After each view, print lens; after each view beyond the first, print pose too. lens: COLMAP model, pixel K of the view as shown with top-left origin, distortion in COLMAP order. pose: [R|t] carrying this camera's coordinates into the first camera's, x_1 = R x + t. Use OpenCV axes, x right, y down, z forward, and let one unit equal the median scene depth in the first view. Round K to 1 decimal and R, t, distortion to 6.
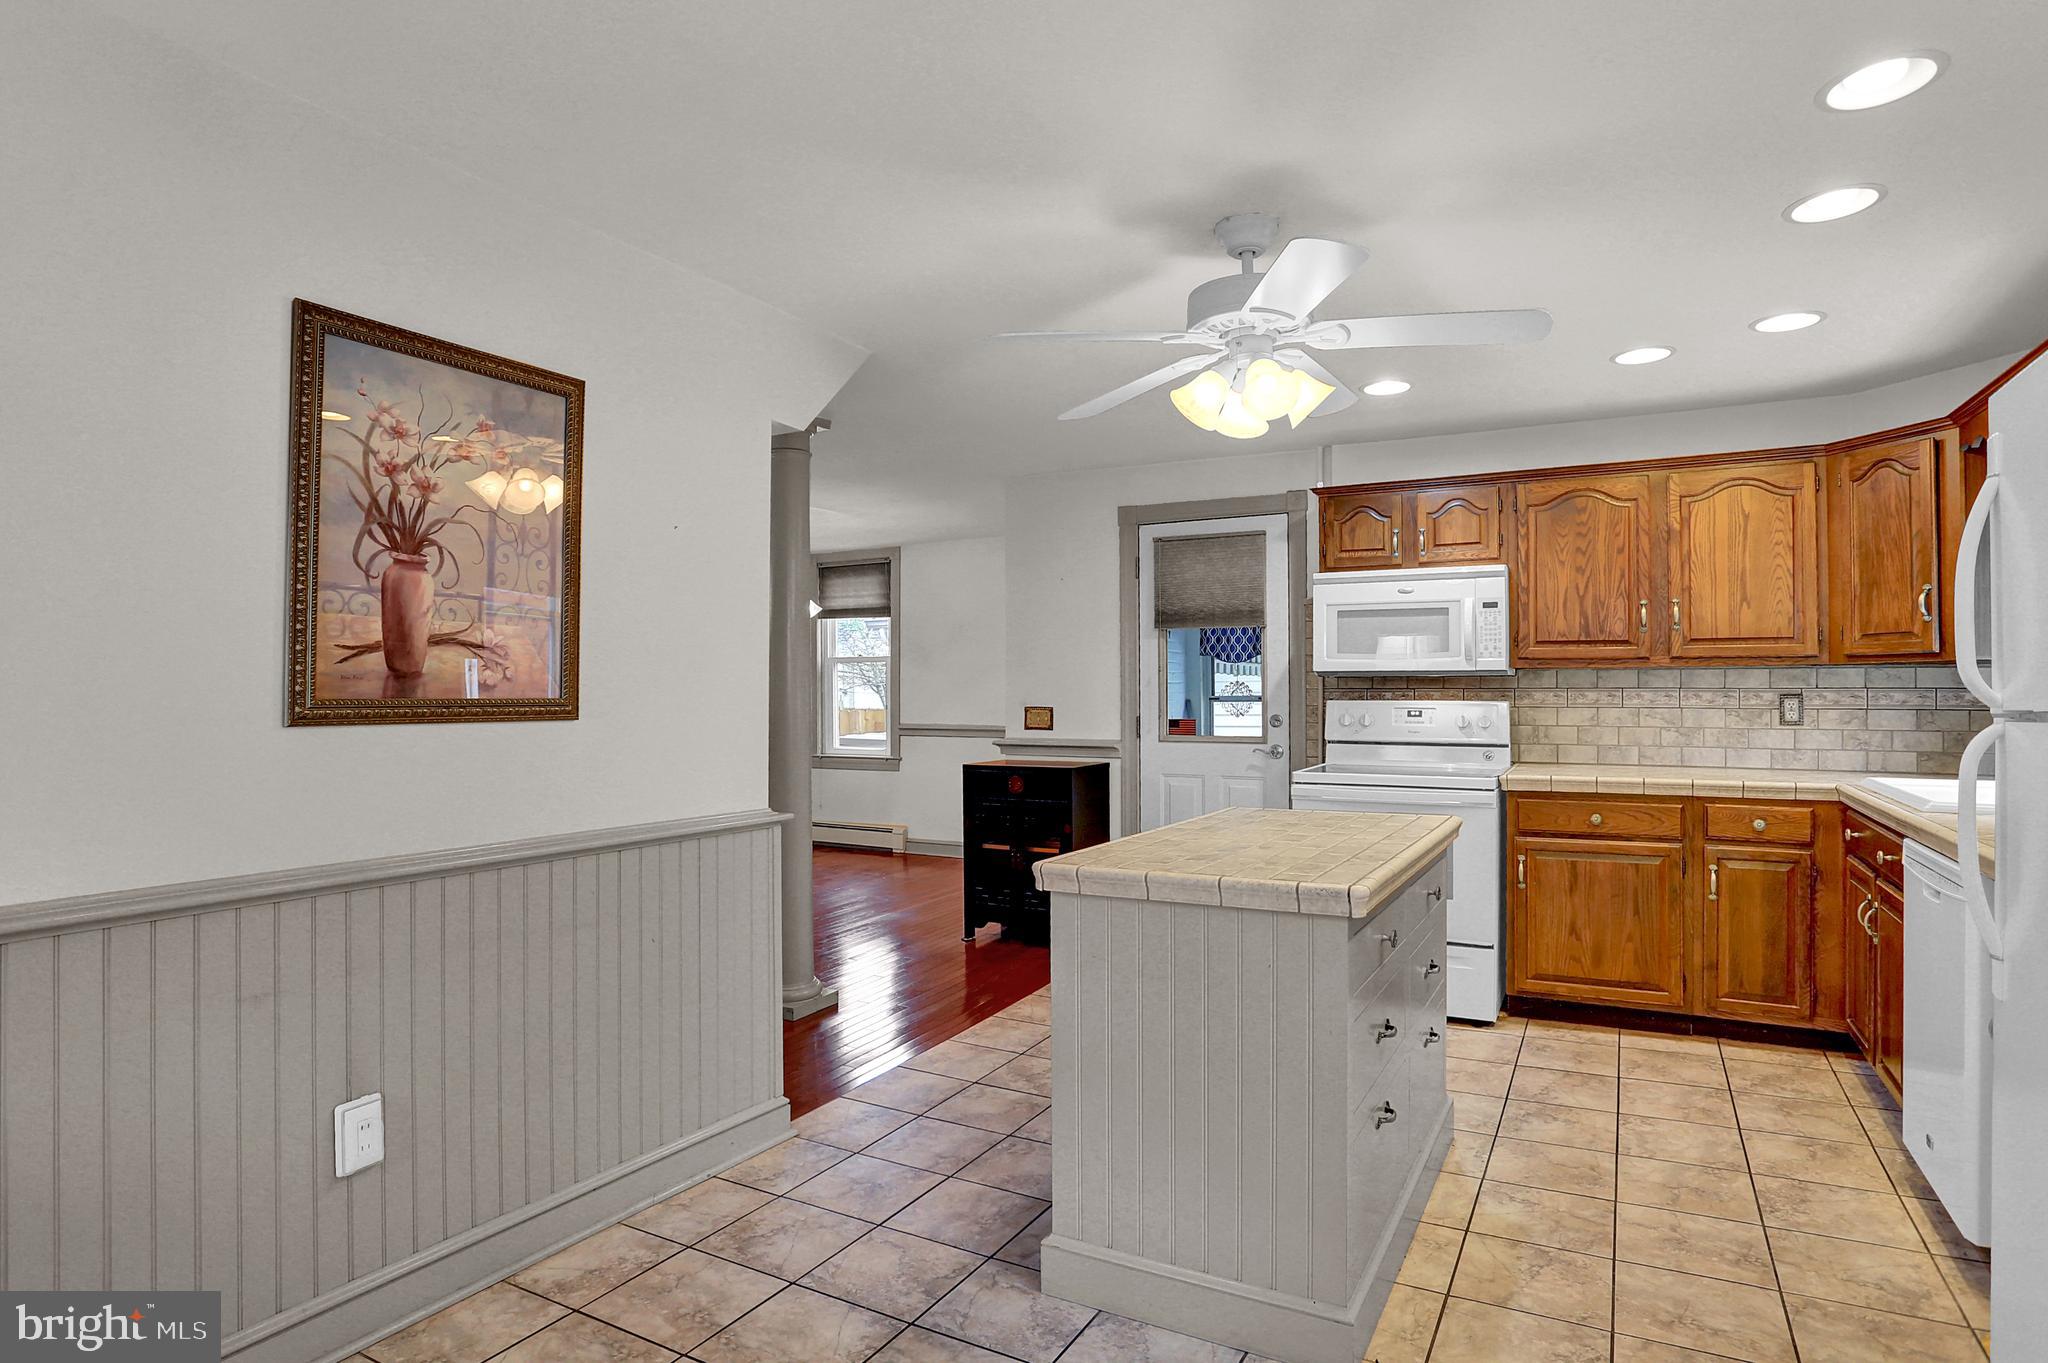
lens RADIAL K [[1111.3, 0, 1024.0], [0, 1111.3, 681.5], [0, 0, 1]] dist [-0.002070, 0.001319]
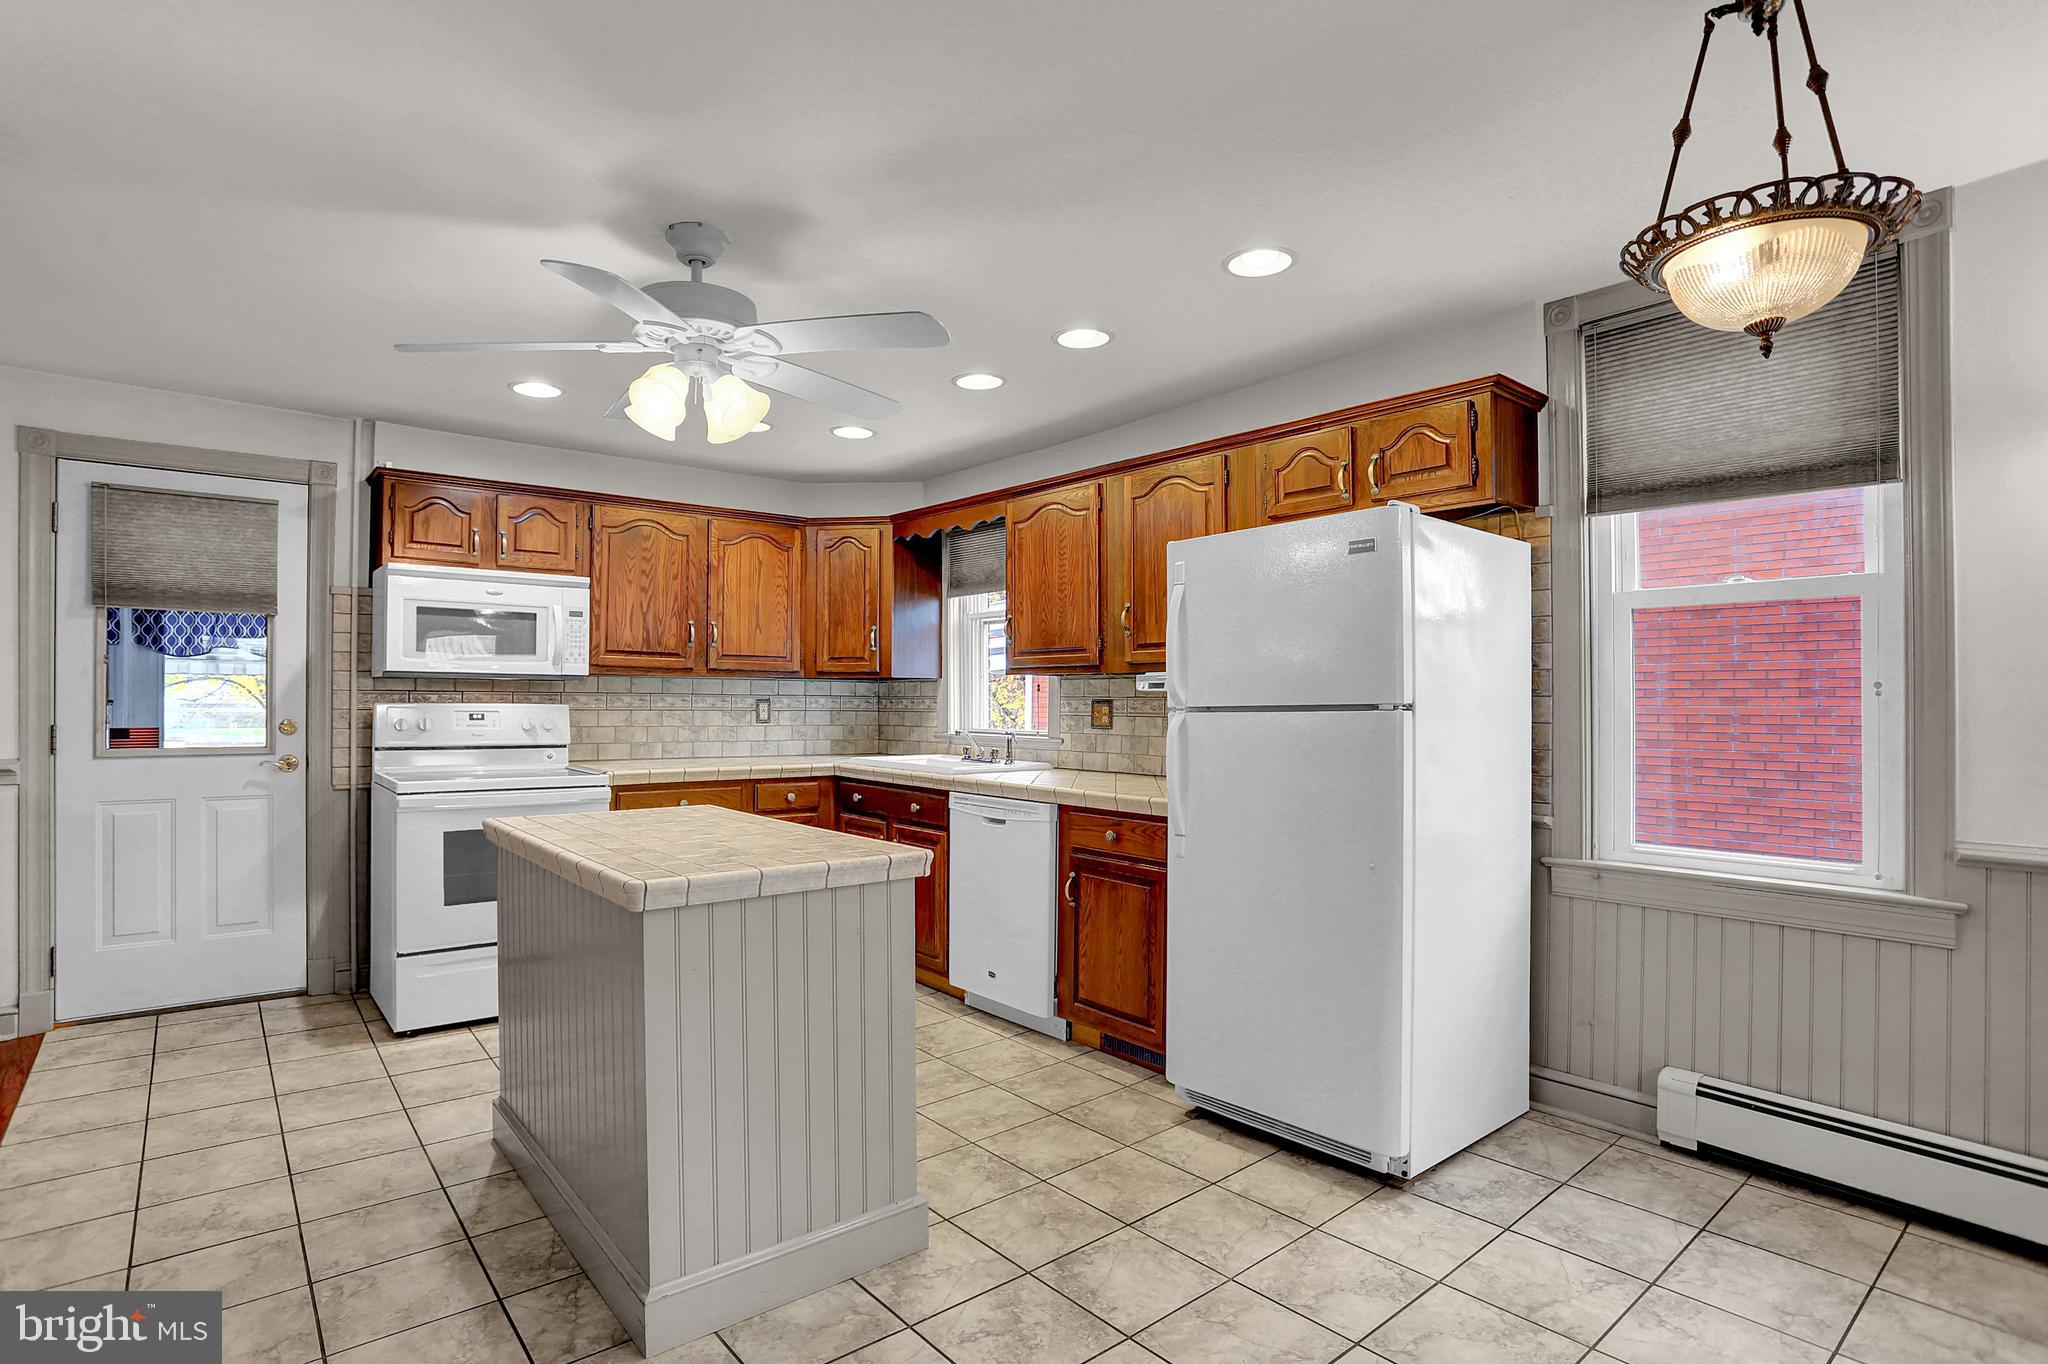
lens RADIAL K [[1059.8, 0, 1051.6], [0, 1059.8, 693.5], [0, 0, 1]] dist [-0.086977, 0.044506]
pose [[0.367901, 0.012305, 0.929783, -0.323284], [-0.014797, 0.999863, -0.007378, 0.007730], [-0.929747, -0.011044, 0.368033, 0.196342]]
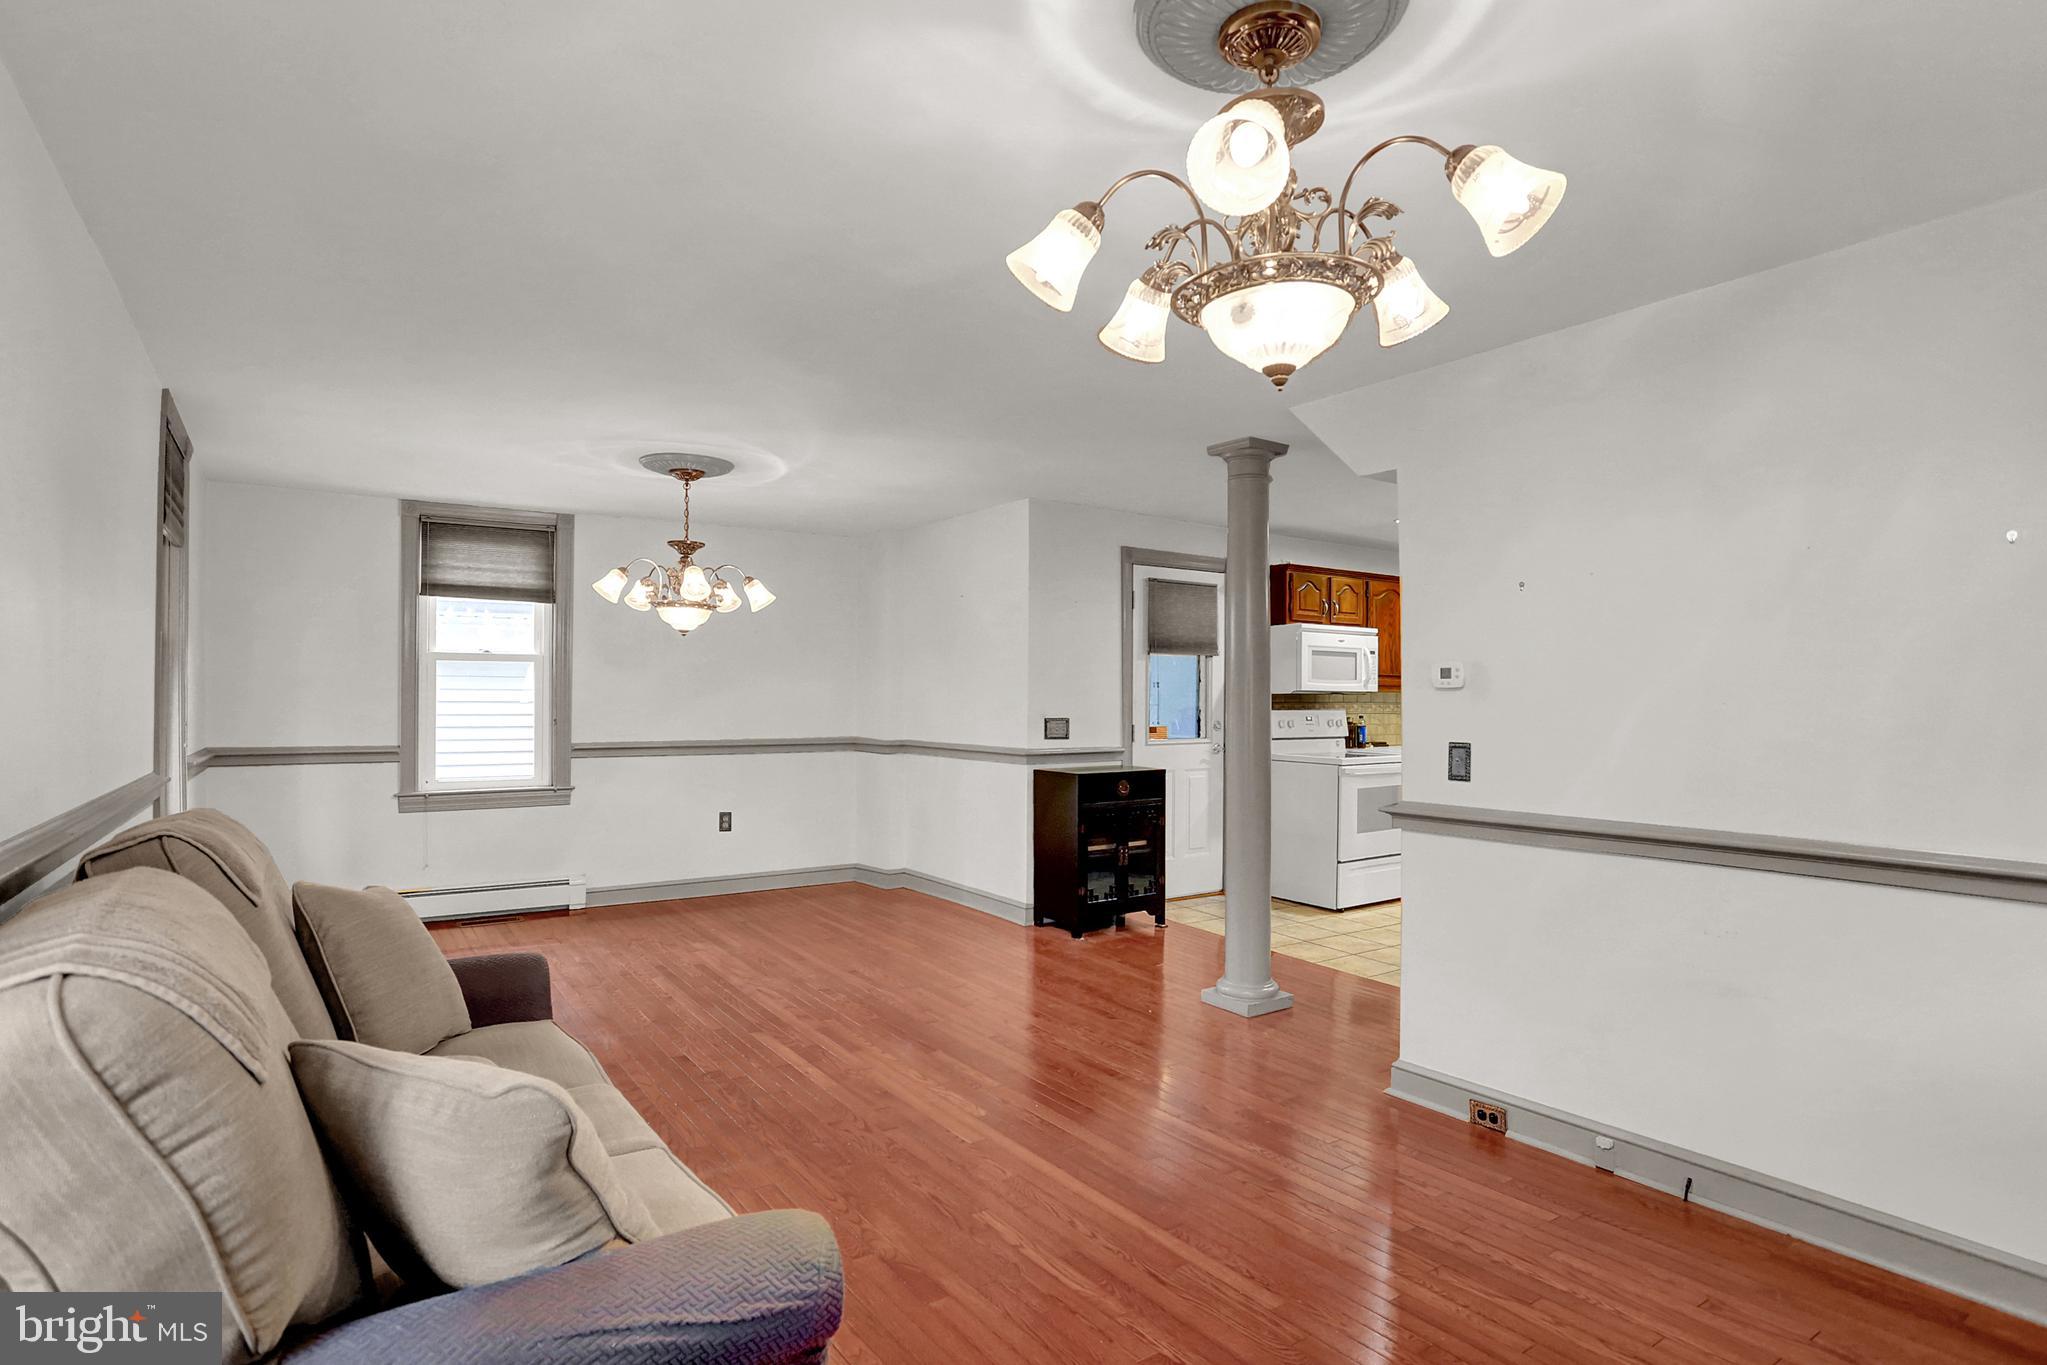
lens RADIAL K [[1059.3, 0, 1051.1], [0, 1059.3, 694.0], [0, 0, 1]] dist [-0.086977, 0.044506]
pose [[0.435993, 0.006035, 0.899930, -1.153528], [-0.012800, 0.999918, -0.000505, 0.000322], [-0.899859, -0.011299, 0.436035, 0.707397]]
